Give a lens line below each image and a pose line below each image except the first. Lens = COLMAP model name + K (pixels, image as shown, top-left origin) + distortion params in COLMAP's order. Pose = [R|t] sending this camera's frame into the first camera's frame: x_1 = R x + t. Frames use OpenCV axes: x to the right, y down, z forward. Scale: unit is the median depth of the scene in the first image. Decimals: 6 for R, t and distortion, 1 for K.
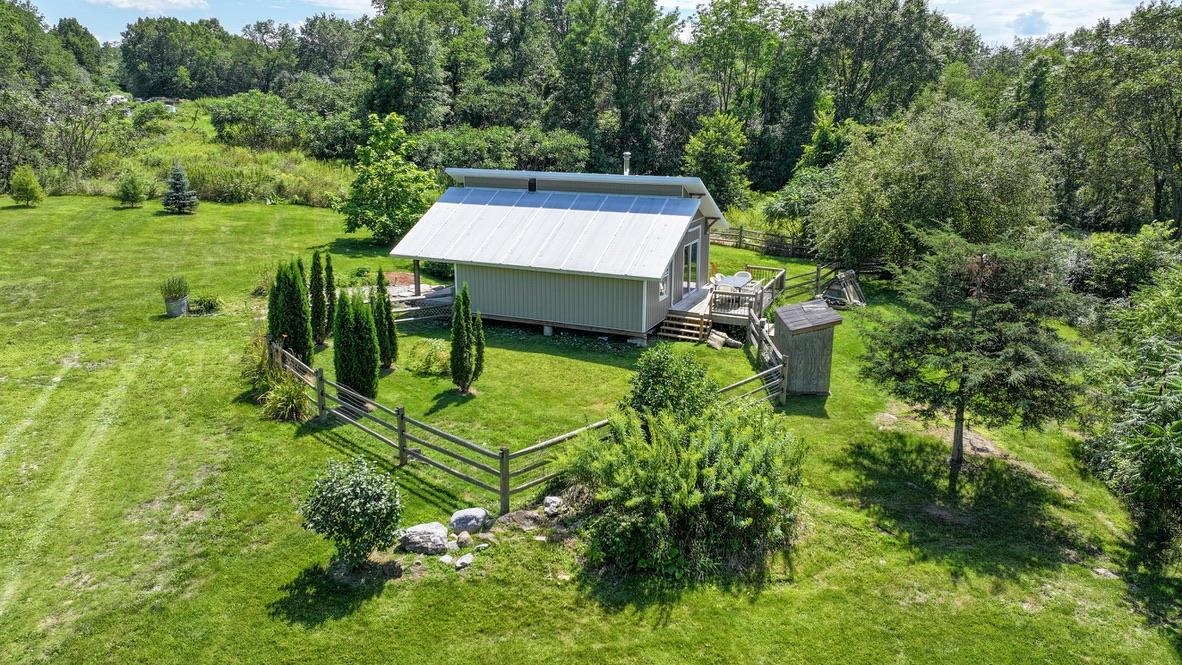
lens RADIAL K [[828.9, 0, 591.0], [0, 828.9, 332.5], [0, 0, 1]] dist [-0.000895, 0.005731]
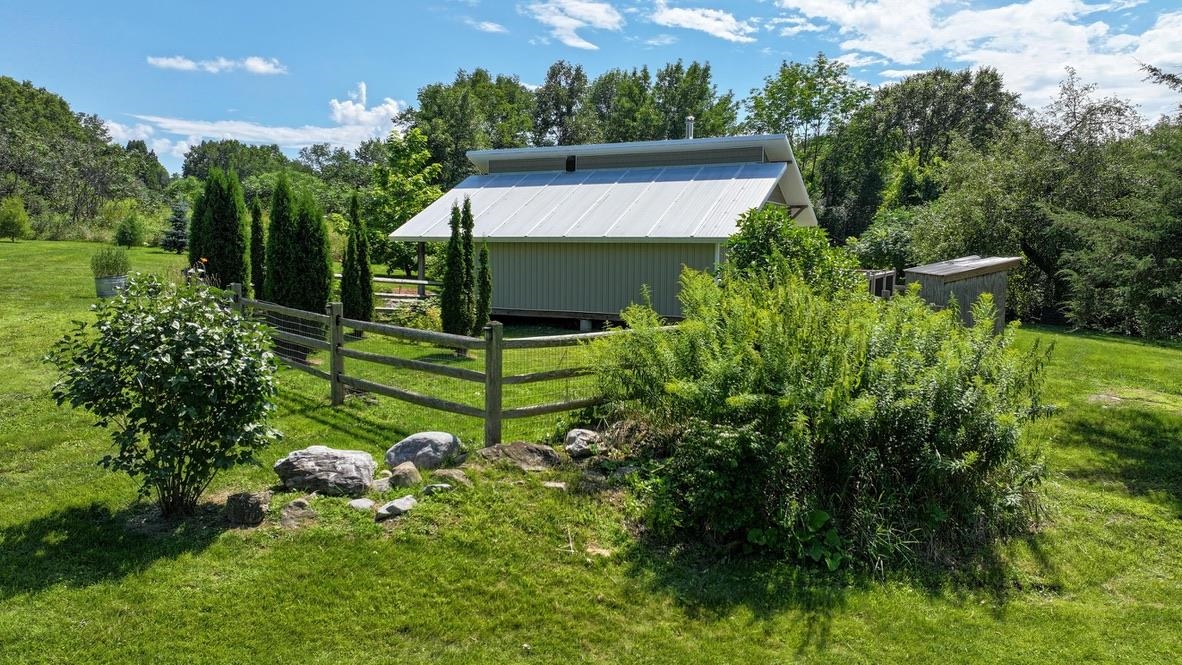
lens RADIAL K [[828.9, 0, 591.0], [0, 828.9, 332.5], [0, 0, 1]] dist [-0.000895, 0.005731]
pose [[0.998492, 0.012659, -0.053422, -0.012635], [-0.021518, 0.985435, -0.168685, 0.243573], [0.050508, 0.169581, 0.984221, 0.484512]]
